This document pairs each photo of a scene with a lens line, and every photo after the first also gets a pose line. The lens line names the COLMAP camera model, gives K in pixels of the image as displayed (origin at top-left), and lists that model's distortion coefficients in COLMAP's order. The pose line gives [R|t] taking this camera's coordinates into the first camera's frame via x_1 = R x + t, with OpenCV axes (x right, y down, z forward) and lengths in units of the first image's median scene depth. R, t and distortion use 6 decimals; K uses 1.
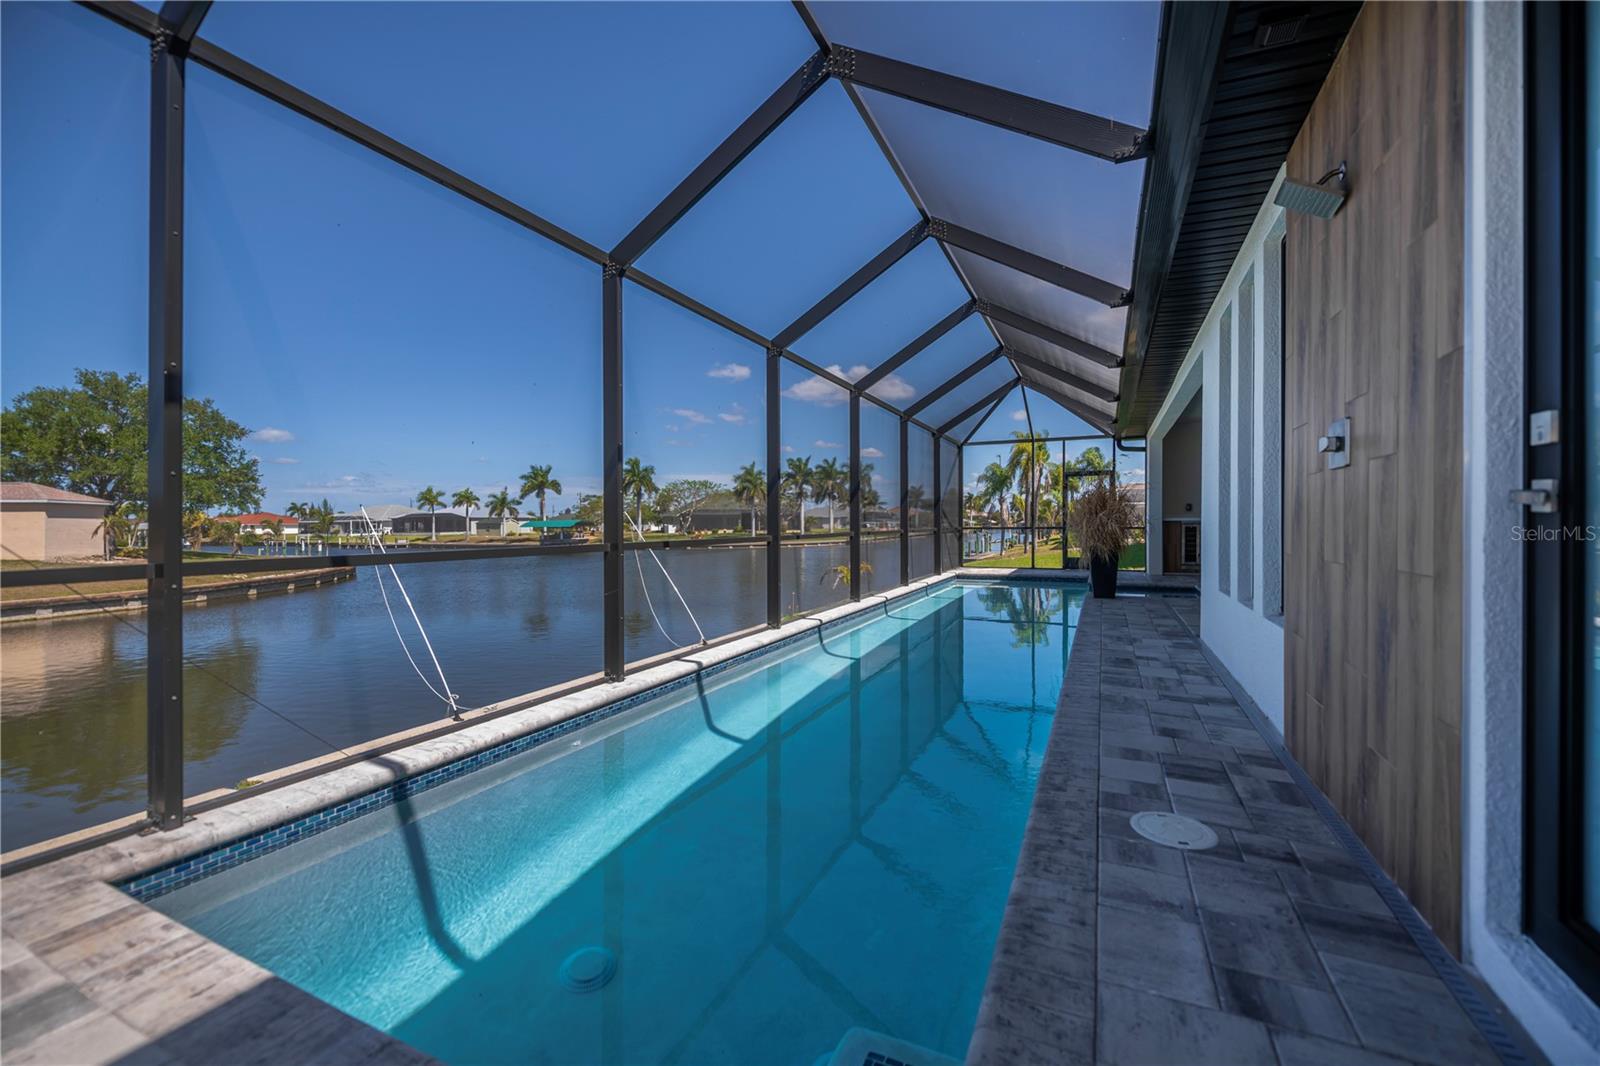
lens RADIAL K [[638.6, 0, 808.2], [0, 638.6, 538.8], [0, 0, 1]] dist [-0.015550, -0.001367]
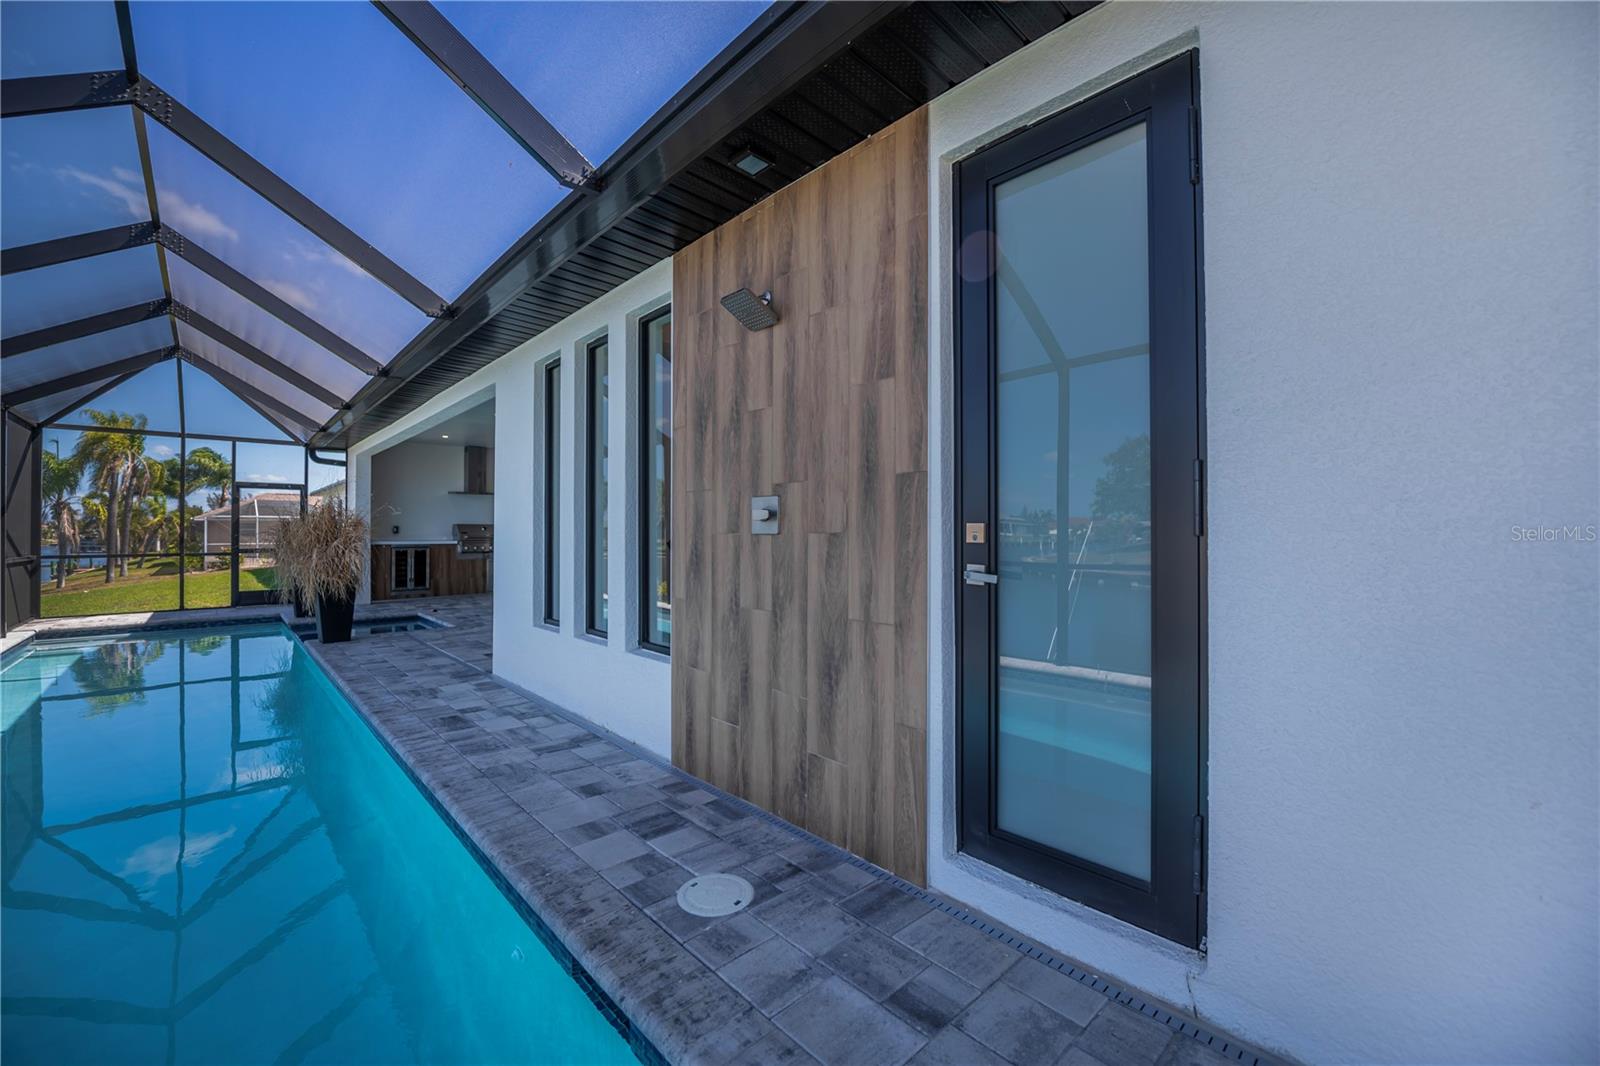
lens RADIAL K [[638.6, 0, 794.2], [0, 638.6, 528.6], [0, 0, 1]] dist [-0.015550, -0.001367]
pose [[0.376759, 0.011265, 0.926243, -0.054676], [0.022381, 0.999523, -0.021260, -0.016710], [-0.926041, 0.028740, 0.376327, 0.083195]]
